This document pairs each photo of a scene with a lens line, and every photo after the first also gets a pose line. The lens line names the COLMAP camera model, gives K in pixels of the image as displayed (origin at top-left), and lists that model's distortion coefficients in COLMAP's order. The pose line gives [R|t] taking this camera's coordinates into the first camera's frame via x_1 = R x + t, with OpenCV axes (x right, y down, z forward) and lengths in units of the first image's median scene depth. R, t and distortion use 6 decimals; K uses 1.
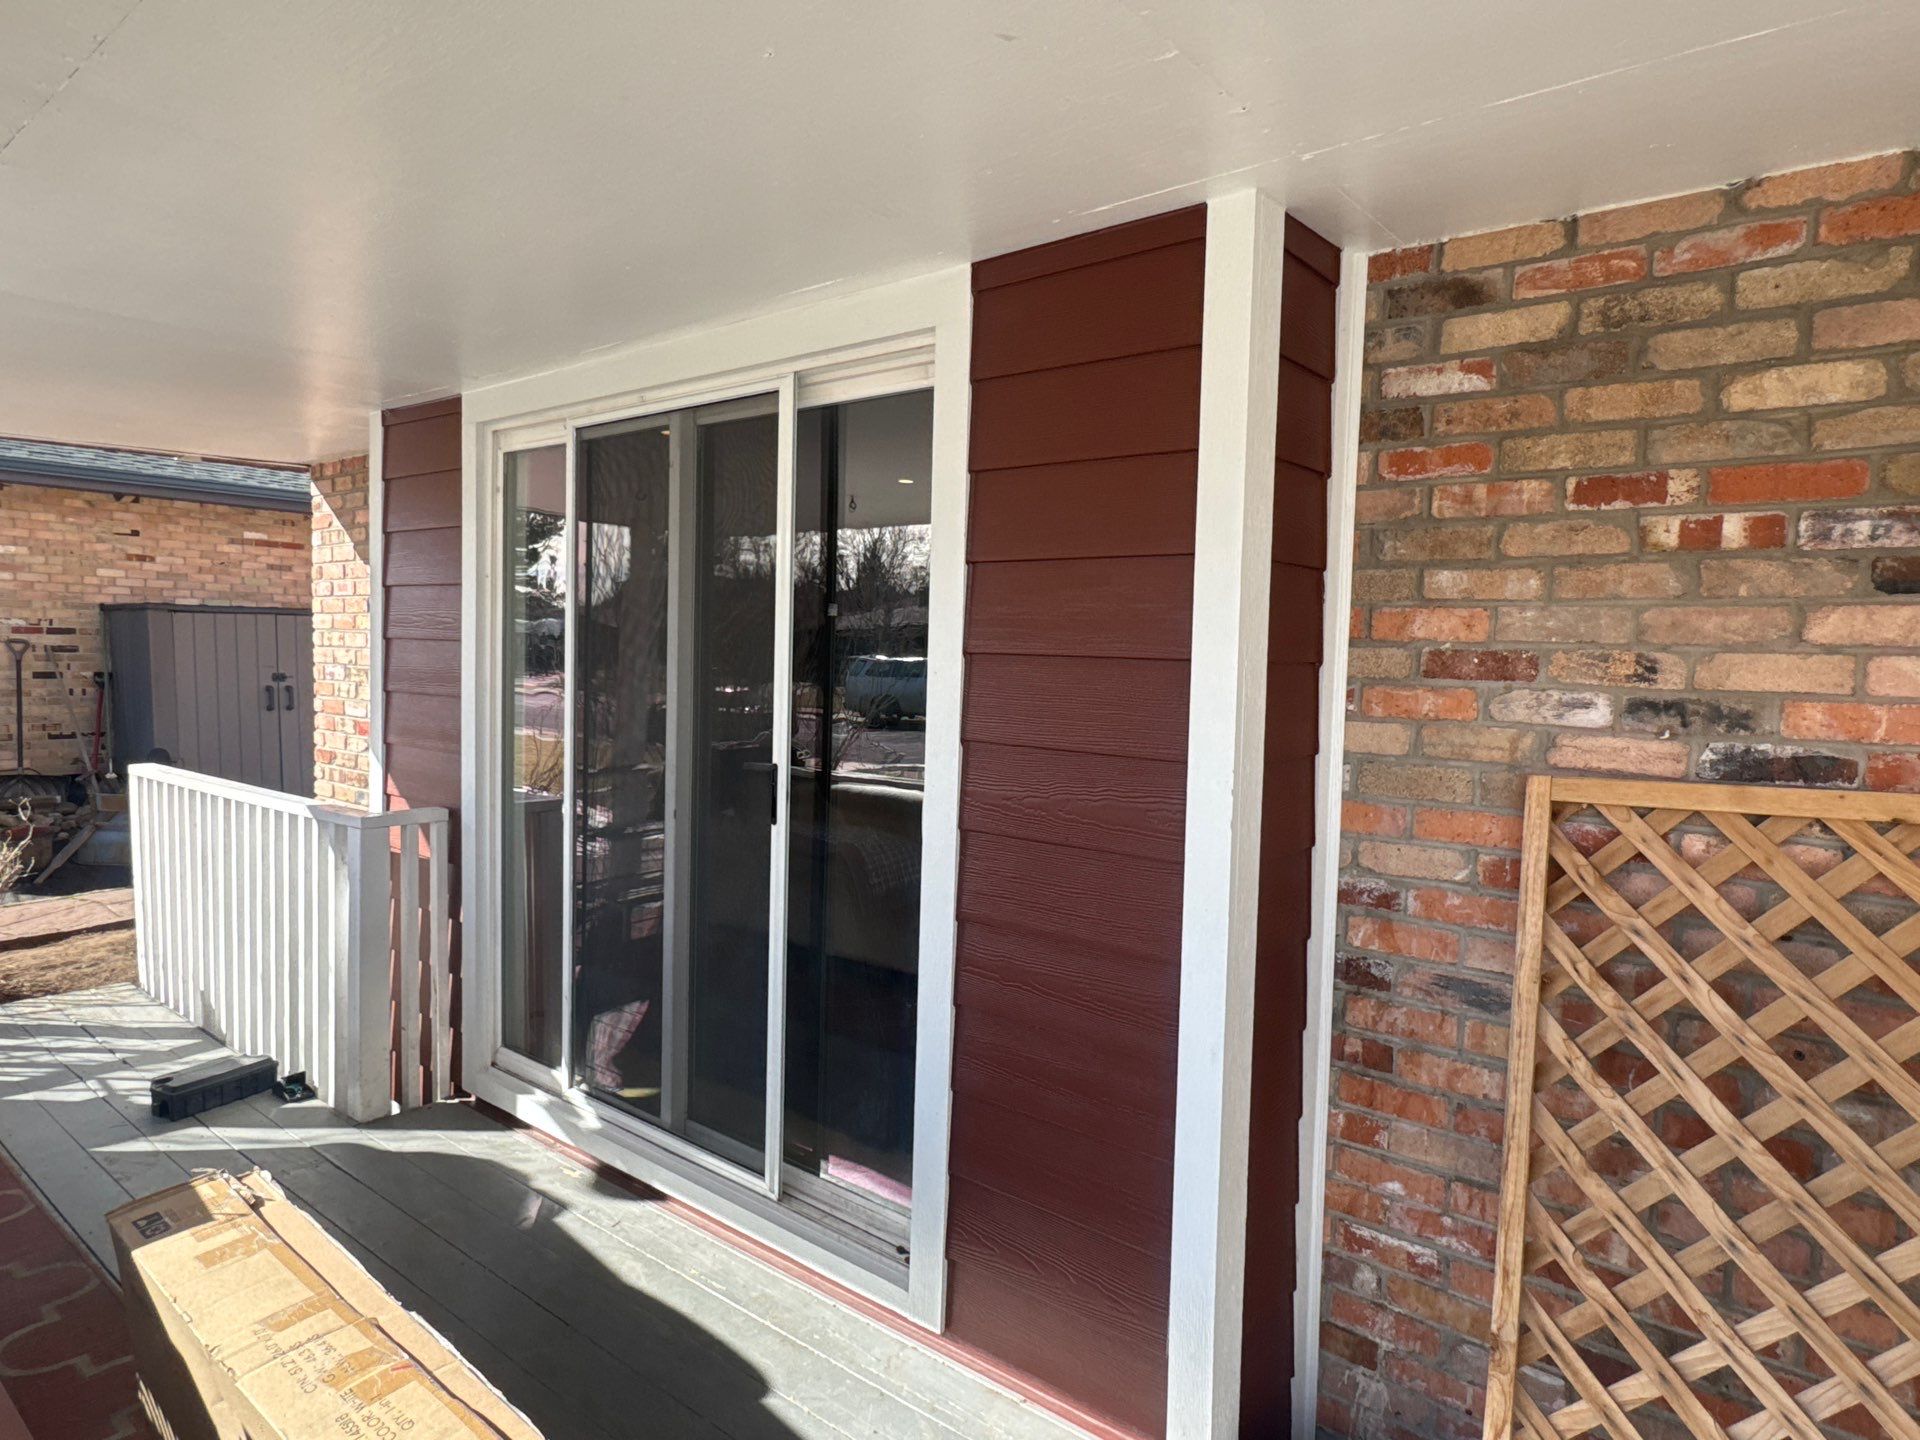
lens RADIAL K [[1119.2, 0, 959.9], [0, 1119.2, 723.5], [0, 0, 1]] dist [-0.000904, -0.001727]
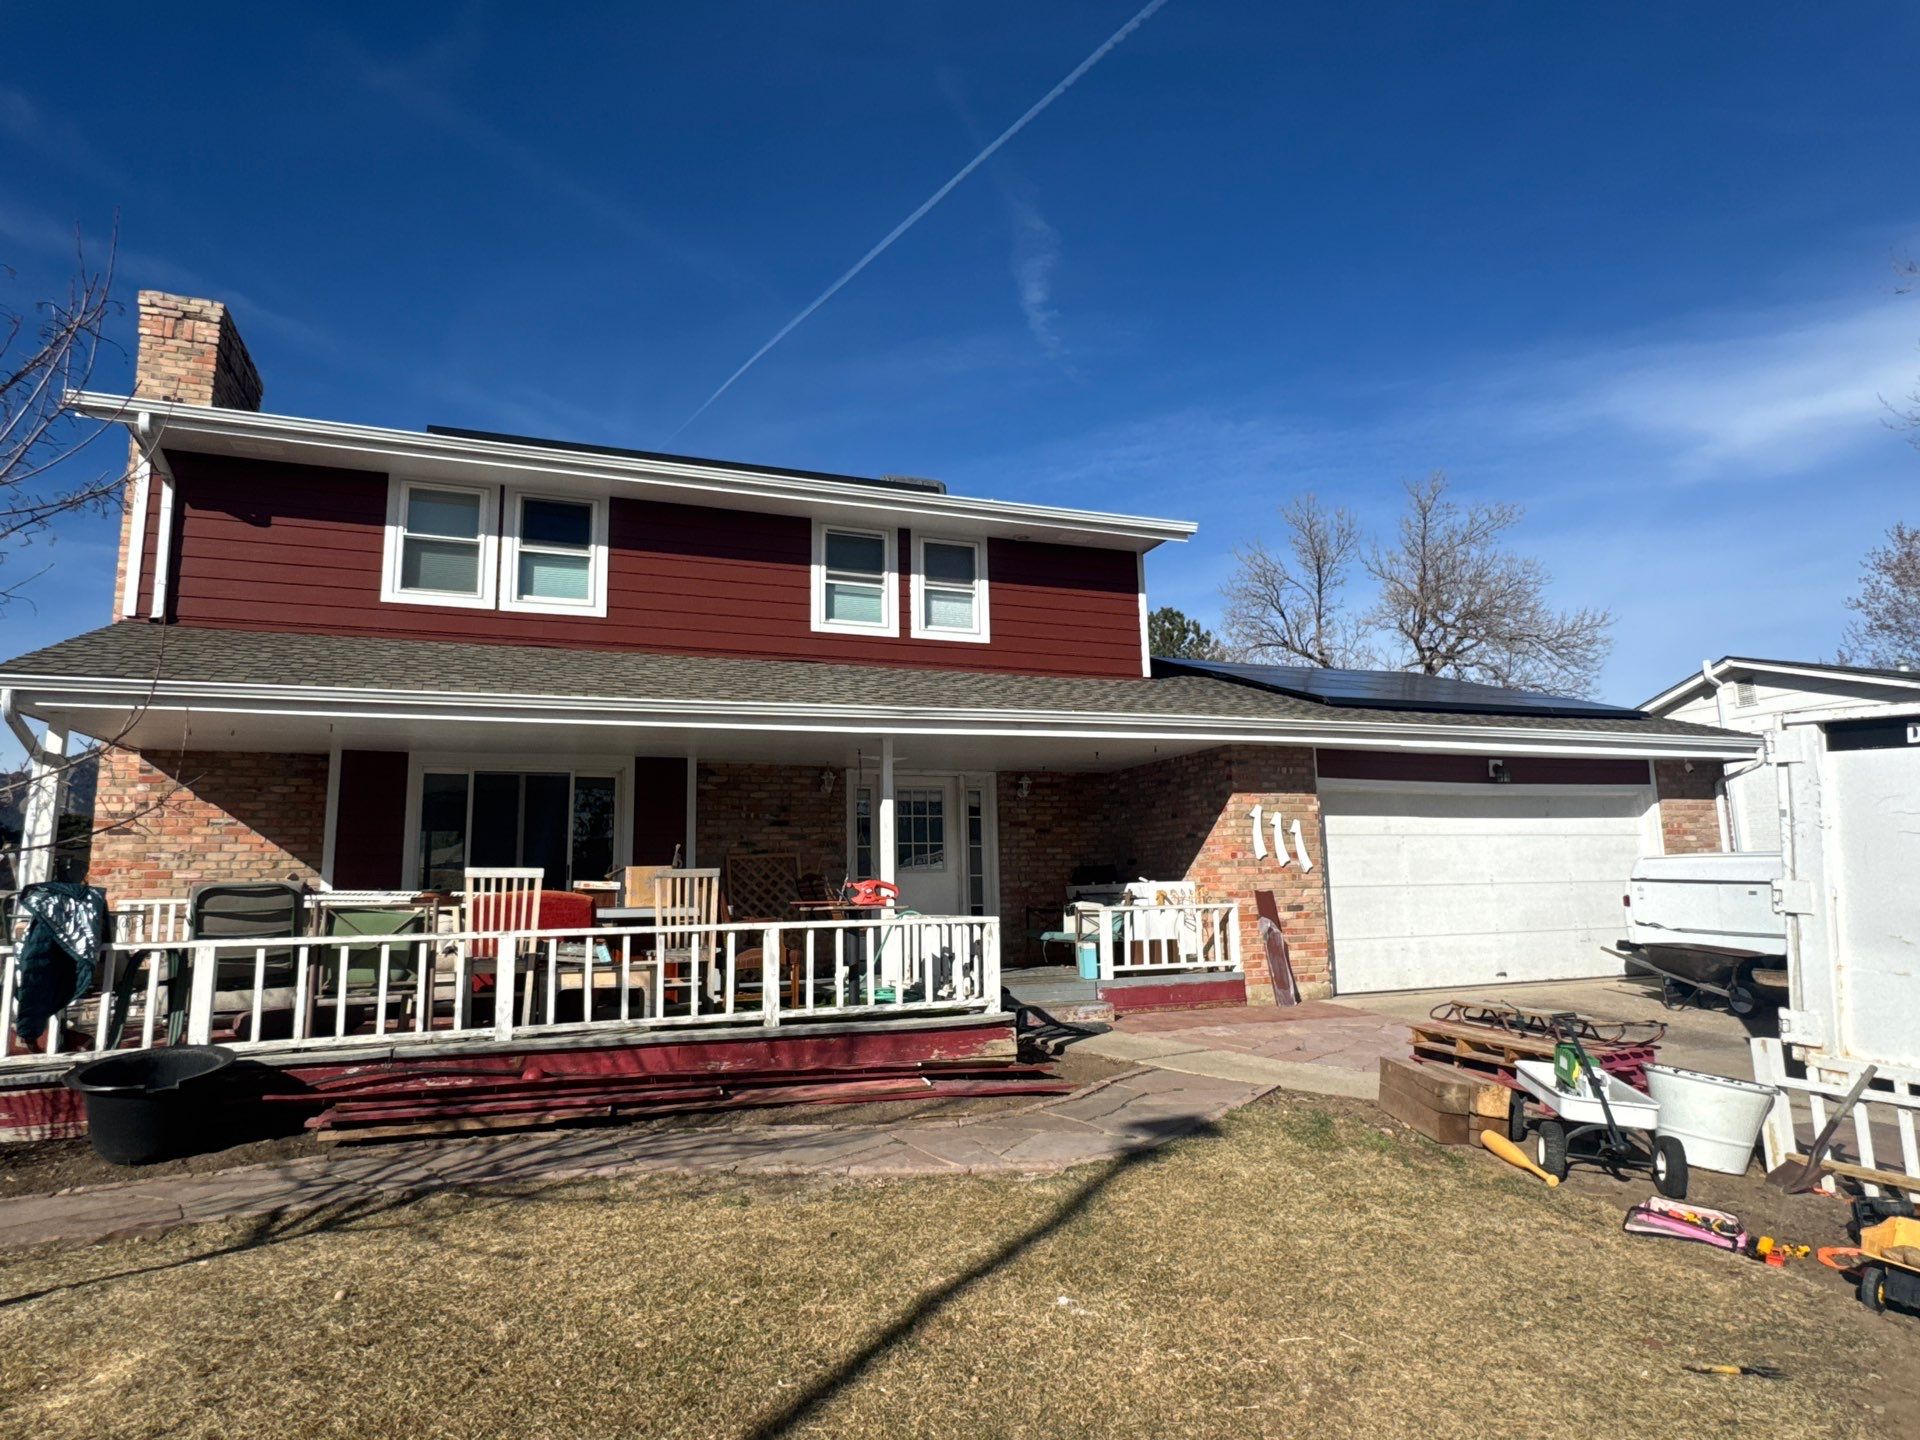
lens RADIAL K [[1119.2, 0, 956.9], [0, 1119.2, 716.8], [0, 0, 1]] dist [-0.000904, -0.001727]
pose [[0.495947, 0.093676, 0.863285, -4.342962], [0.086395, 0.983908, -0.156398, 0.379994], [-0.864045, 0.152148, 0.479873, -3.206349]]
